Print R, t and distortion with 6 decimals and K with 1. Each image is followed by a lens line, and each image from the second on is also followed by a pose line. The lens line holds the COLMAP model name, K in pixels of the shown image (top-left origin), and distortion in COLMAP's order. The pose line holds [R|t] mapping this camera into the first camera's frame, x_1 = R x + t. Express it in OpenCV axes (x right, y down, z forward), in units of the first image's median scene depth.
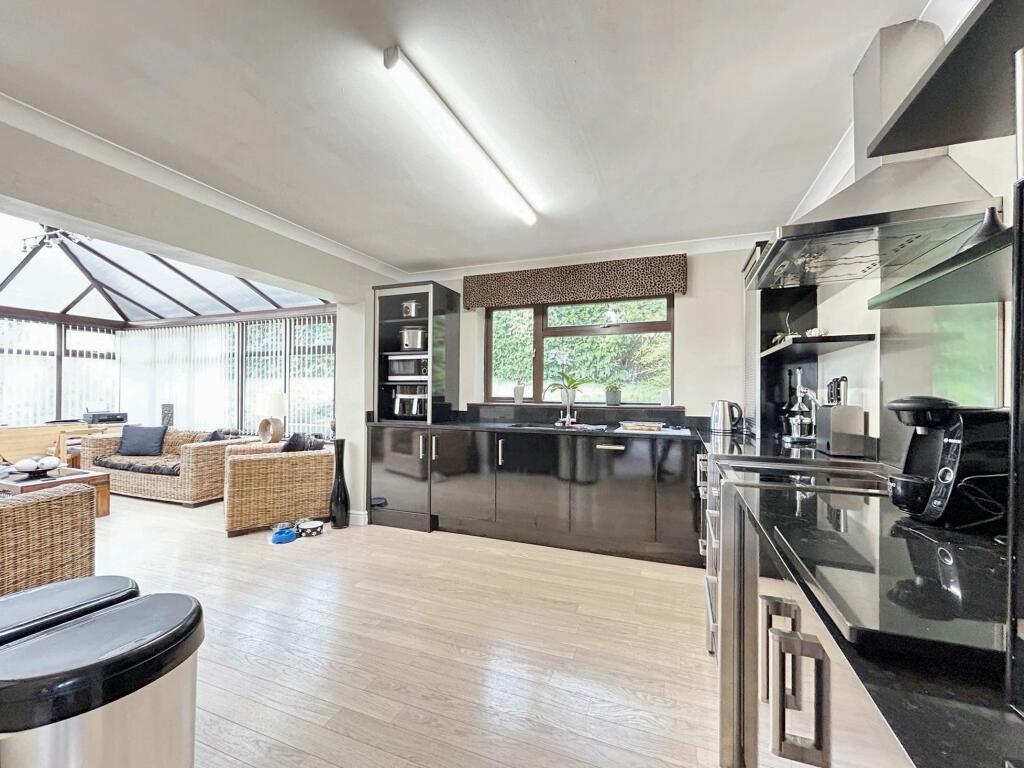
lens RADIAL K [[417.4, 0, 513.4], [0, 417.4, 388.8], [0, 0, 1]] dist [0.003648, 0.000068]
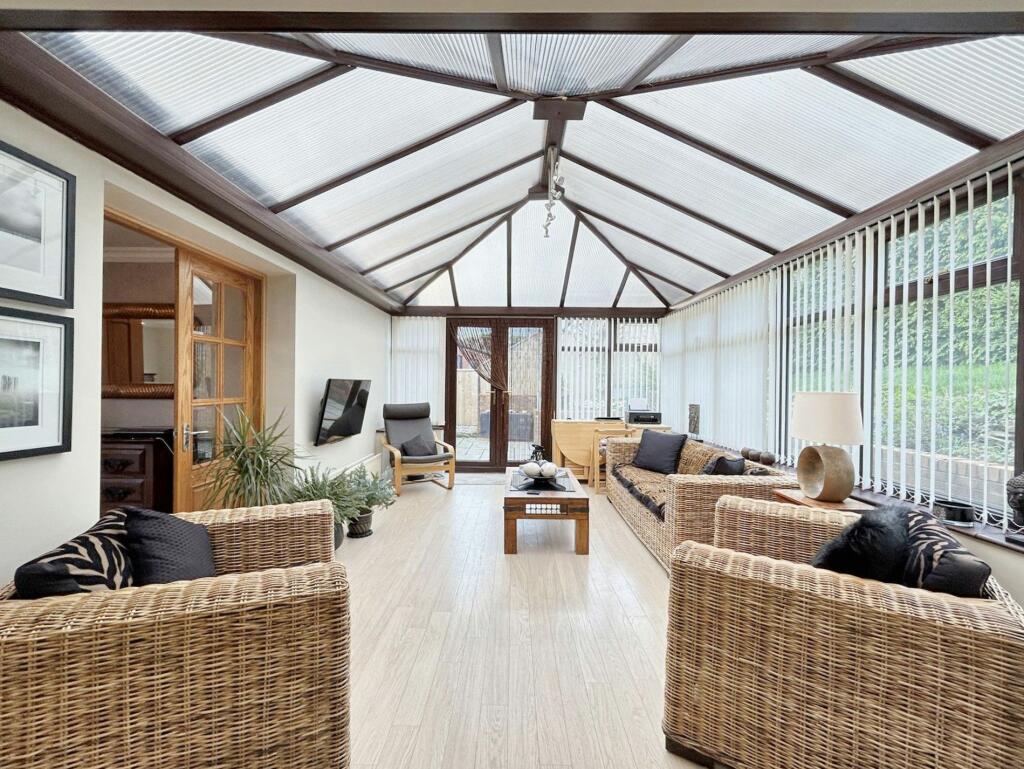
lens RADIAL K [[421.8, 0, 517.6], [0, 421.8, 386.4], [0, 0, 1]] dist [0.002987, 0.000755]
pose [[0.329447, 0.004053, -0.944165, -0.232769], [-0.003505, 0.999989, 0.003069, 0.002437], [0.944168, 0.002298, 0.329457, 0.489973]]
